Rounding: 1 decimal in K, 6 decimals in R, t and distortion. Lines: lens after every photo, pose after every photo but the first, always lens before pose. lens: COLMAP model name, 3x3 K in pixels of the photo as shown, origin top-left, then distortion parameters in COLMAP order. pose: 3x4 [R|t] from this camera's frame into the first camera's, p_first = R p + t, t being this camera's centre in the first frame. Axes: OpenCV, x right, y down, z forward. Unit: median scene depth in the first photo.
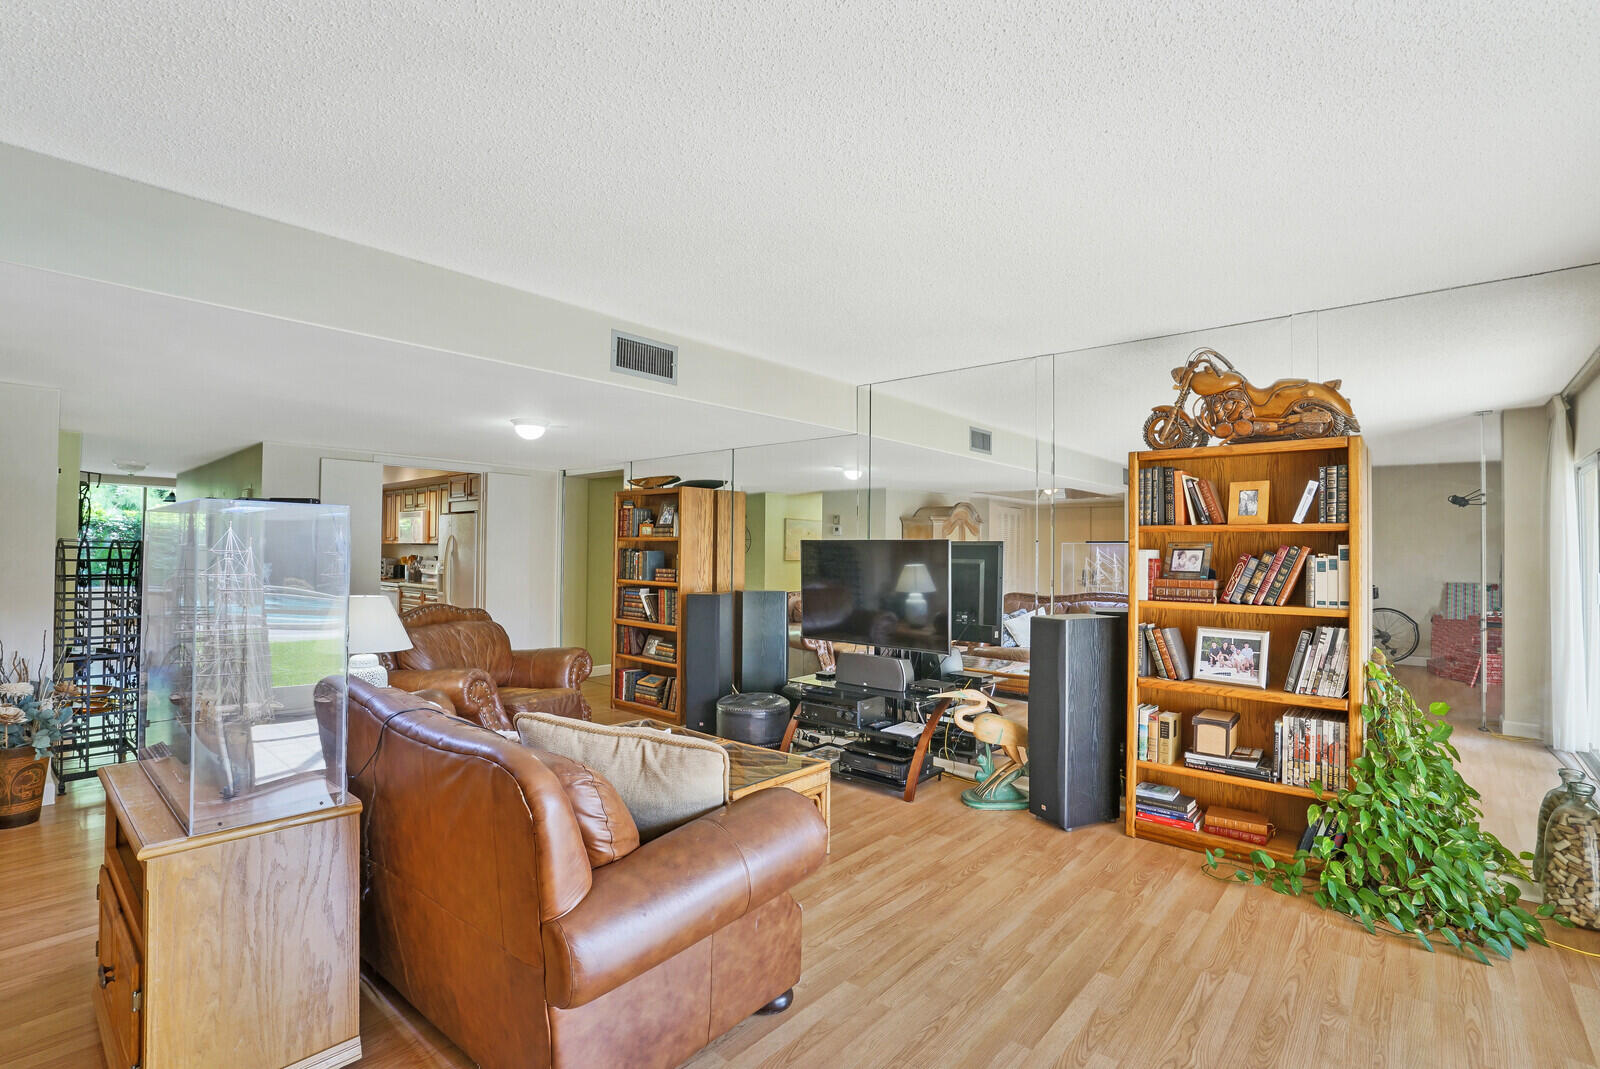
lens RADIAL K [[750.0, 0, 800.0], [0, 750.0, 534.5], [0, 0, 1]] dist [-0.034088, 0.000493]
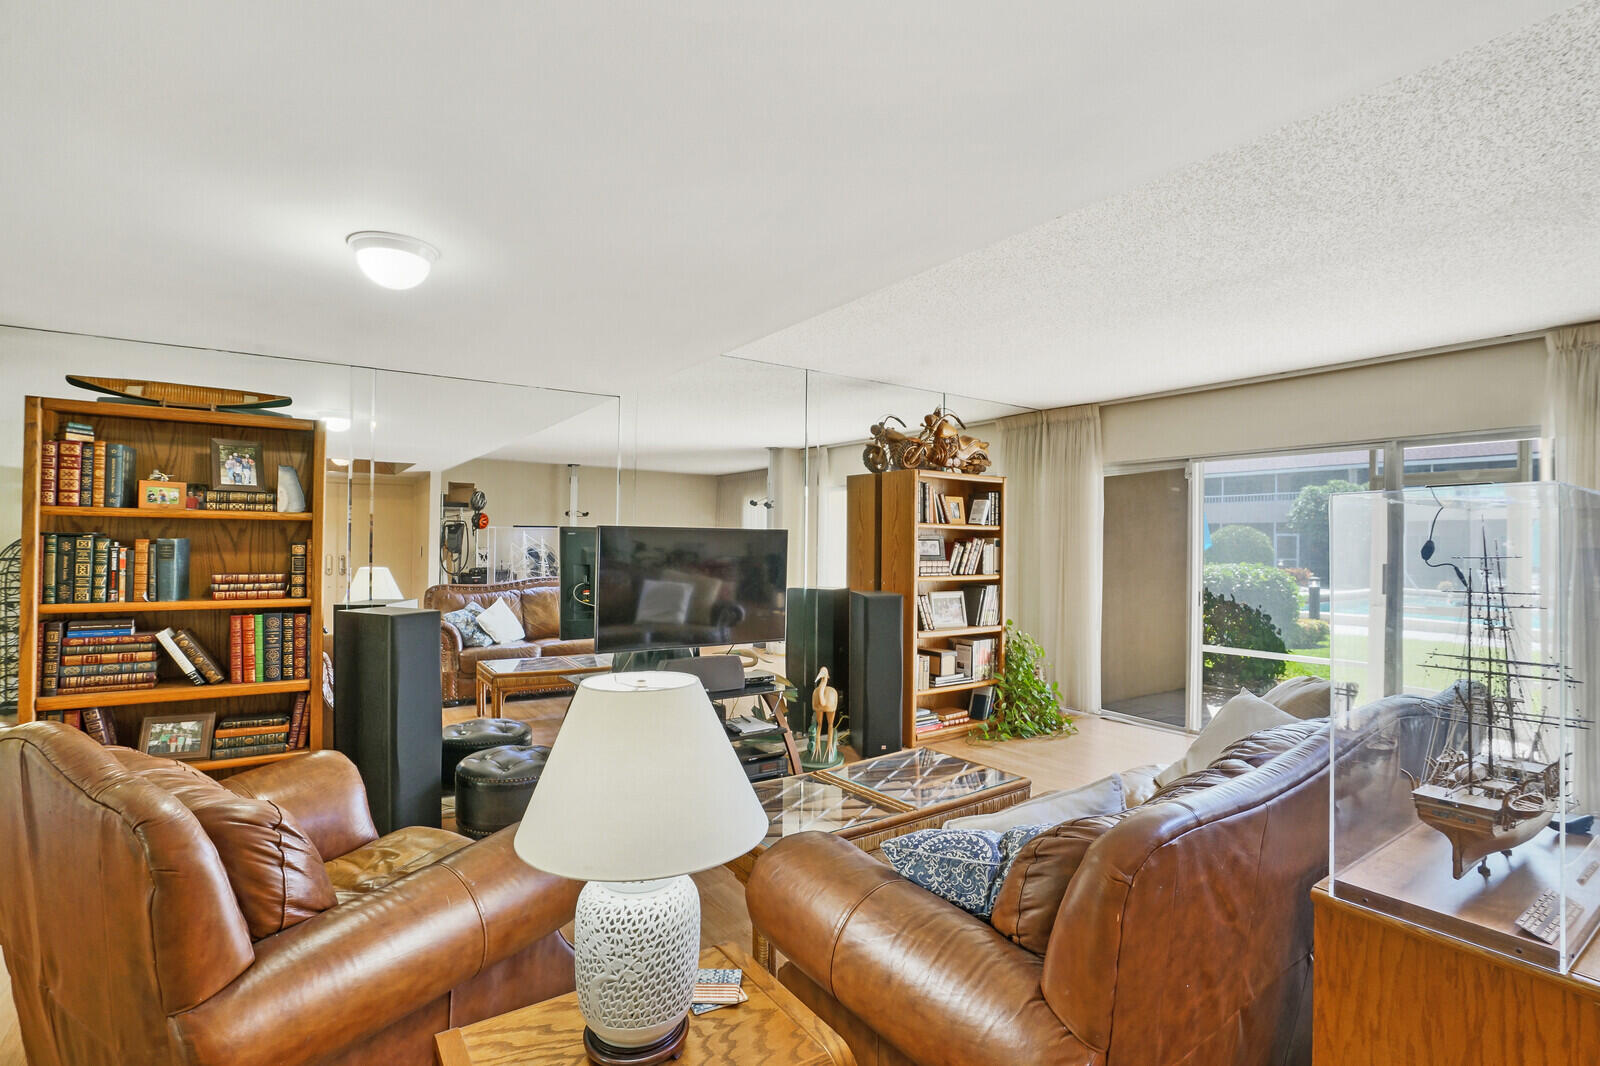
lens RADIAL K [[750.0, 0, 800.0], [0, 750.0, 533.0], [0, 0, 1]] dist [-0.034088, 0.000493]
pose [[0.241759, 0.004178, 0.970327, -0.792183], [-0.030581, 0.999527, 0.003315, 0.007574], [-0.969854, -0.030475, 0.241773, 0.726312]]
